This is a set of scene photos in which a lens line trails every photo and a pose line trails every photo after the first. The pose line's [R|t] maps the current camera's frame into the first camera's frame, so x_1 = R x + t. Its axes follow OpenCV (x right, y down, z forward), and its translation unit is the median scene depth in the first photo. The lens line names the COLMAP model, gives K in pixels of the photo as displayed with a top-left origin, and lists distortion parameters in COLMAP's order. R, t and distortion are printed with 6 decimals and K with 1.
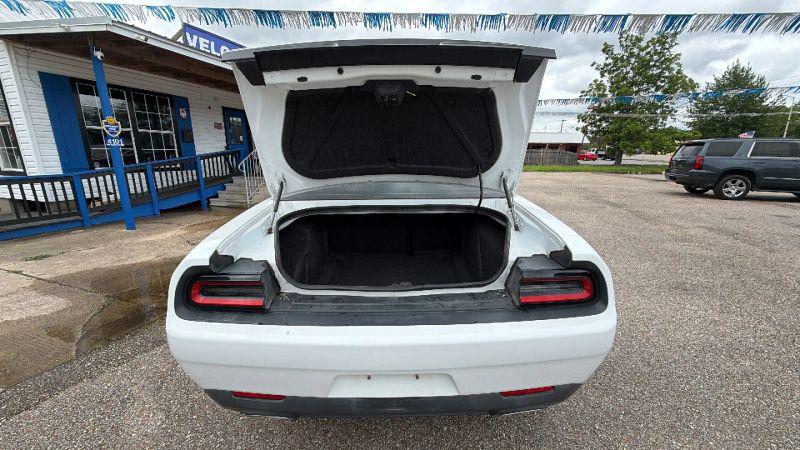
lens RADIAL K [[306.9, 0, 400.0], [0, 306.9, 225.0], [0, 0, 1]] dist [-0.000033, 0.000007]
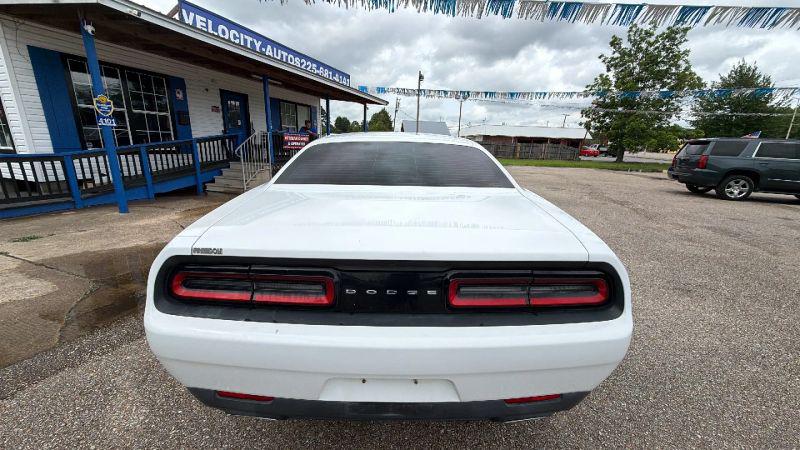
lens RADIAL K [[306.9, 0, 400.0], [0, 306.9, 225.0], [0, 0, 1]] dist [-0.000033, 0.000007]
pose [[0.999564, 0.028922, 0.005906, -0.001938], [-0.029084, 0.999142, 0.029490, -0.000565], [-0.005048, -0.029649, 0.999548, 0.015155]]
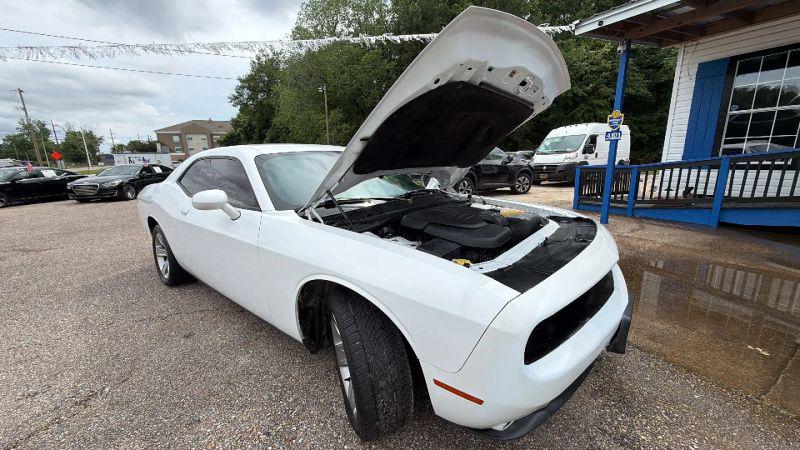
lens RADIAL K [[306.9, 0, 400.0], [0, 306.9, 225.0], [0, 0, 1]] dist [-0.000033, 0.000007]
pose [[-0.641266, 0.179312, -0.746074, 0.242411], [-0.146574, 0.925782, 0.348487, -0.188842], [0.753190, 0.332828, -0.567390, 0.866466]]
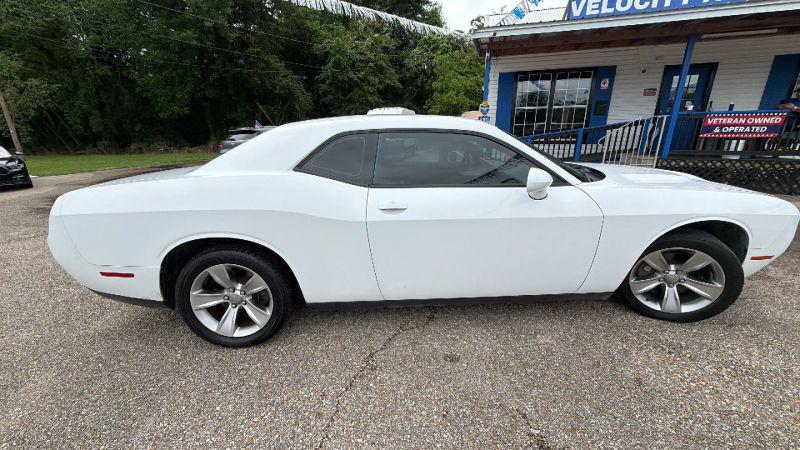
lens RADIAL K [[306.9, 0, 400.0], [0, 306.9, 225.0], [0, 0, 1]] dist [-0.000033, 0.000007]
pose [[0.050289, 0.288450, -0.956174, 0.381662], [-0.210062, 0.939024, 0.272228, -0.091766], [0.976394, 0.187165, 0.107815, 0.426328]]
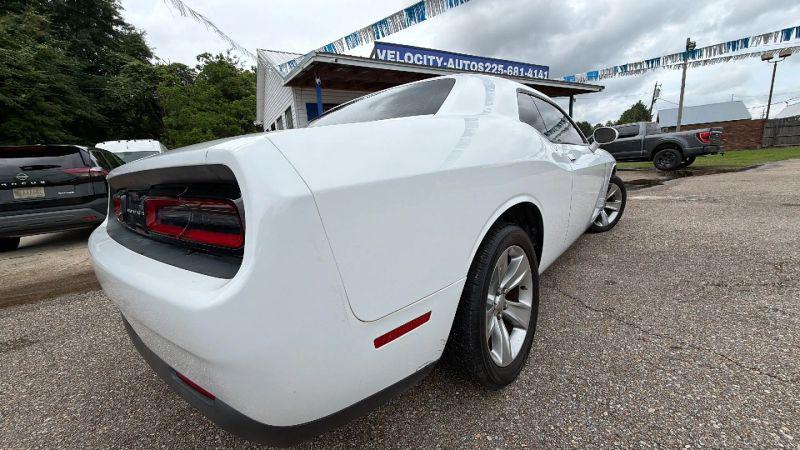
lens RADIAL K [[306.9, 0, 400.0], [0, 306.9, 225.0], [0, 0, 1]] dist [-0.000033, 0.000007]
pose [[0.757745, 0.073753, -0.648370, 0.194139], [-0.077287, 0.996742, 0.023056, 0.033649], [0.647958, 0.032640, 0.760976, 0.130423]]
